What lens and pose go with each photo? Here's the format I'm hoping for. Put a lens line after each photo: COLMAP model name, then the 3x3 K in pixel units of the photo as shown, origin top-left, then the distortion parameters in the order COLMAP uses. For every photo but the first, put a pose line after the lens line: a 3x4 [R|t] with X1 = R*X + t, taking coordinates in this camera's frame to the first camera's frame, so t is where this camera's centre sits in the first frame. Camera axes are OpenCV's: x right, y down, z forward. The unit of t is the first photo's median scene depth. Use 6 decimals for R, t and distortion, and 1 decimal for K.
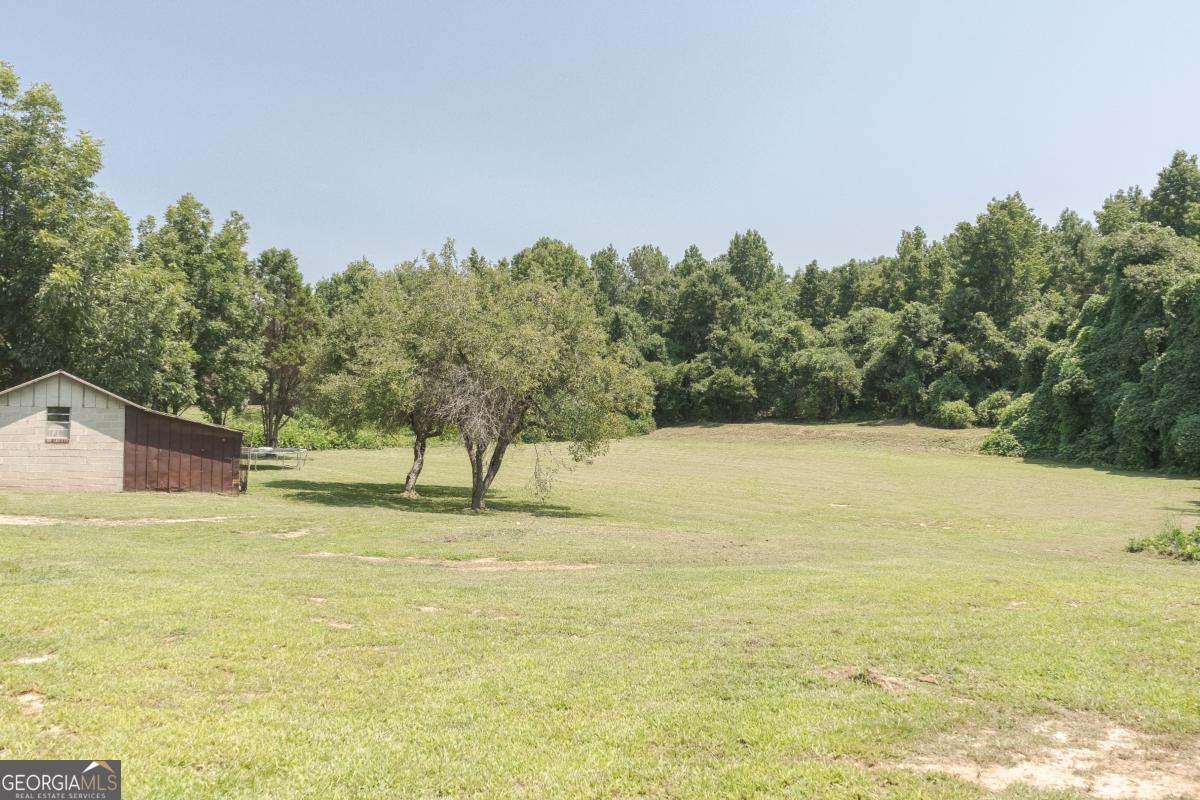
lens RADIAL K [[963.8, 0, 599.3], [0, 963.8, 401.1], [0, 0, 1]] dist [0.002502, -0.006299]
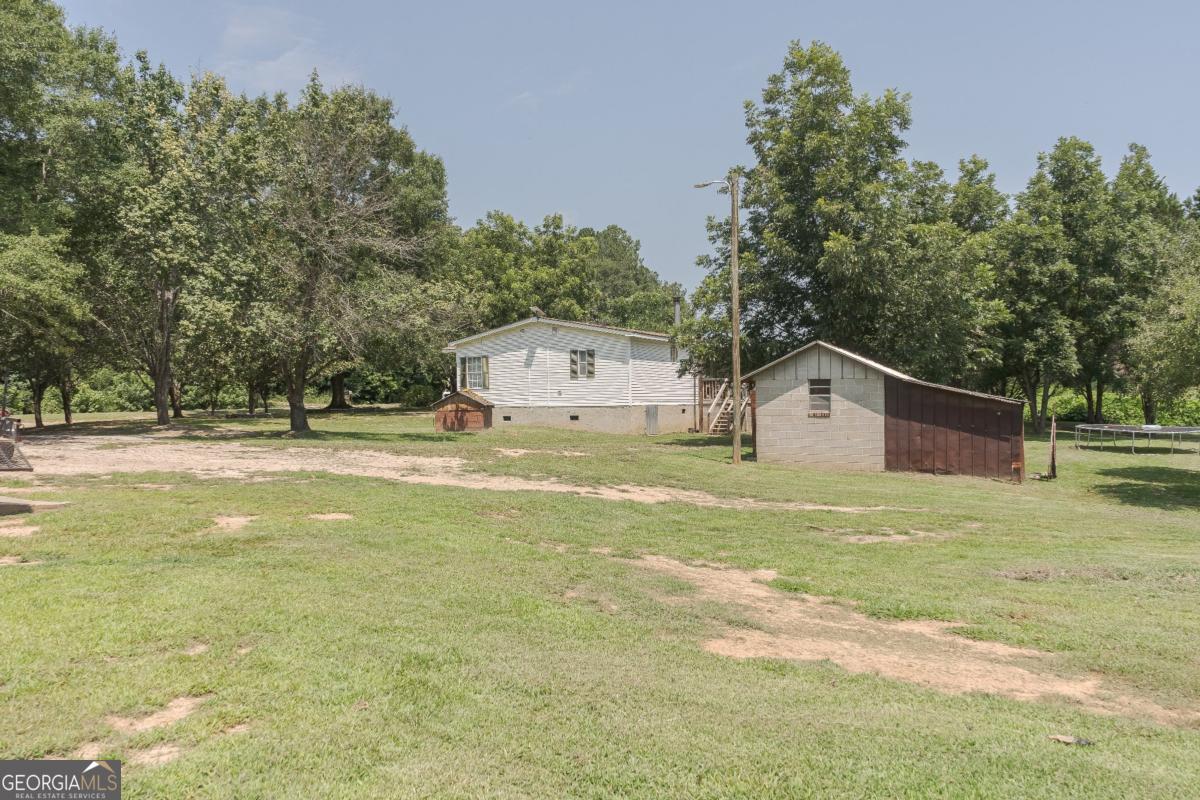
lens RADIAL K [[963.8, 0, 599.6], [0, 963.8, 402.0], [0, 0, 1]] dist [0.002502, -0.006299]
pose [[0.567171, -0.014972, -0.823464, 0.094403], [0.034525, 0.999388, 0.005609, 0.014644], [0.822876, -0.031611, 0.567340, 0.264450]]
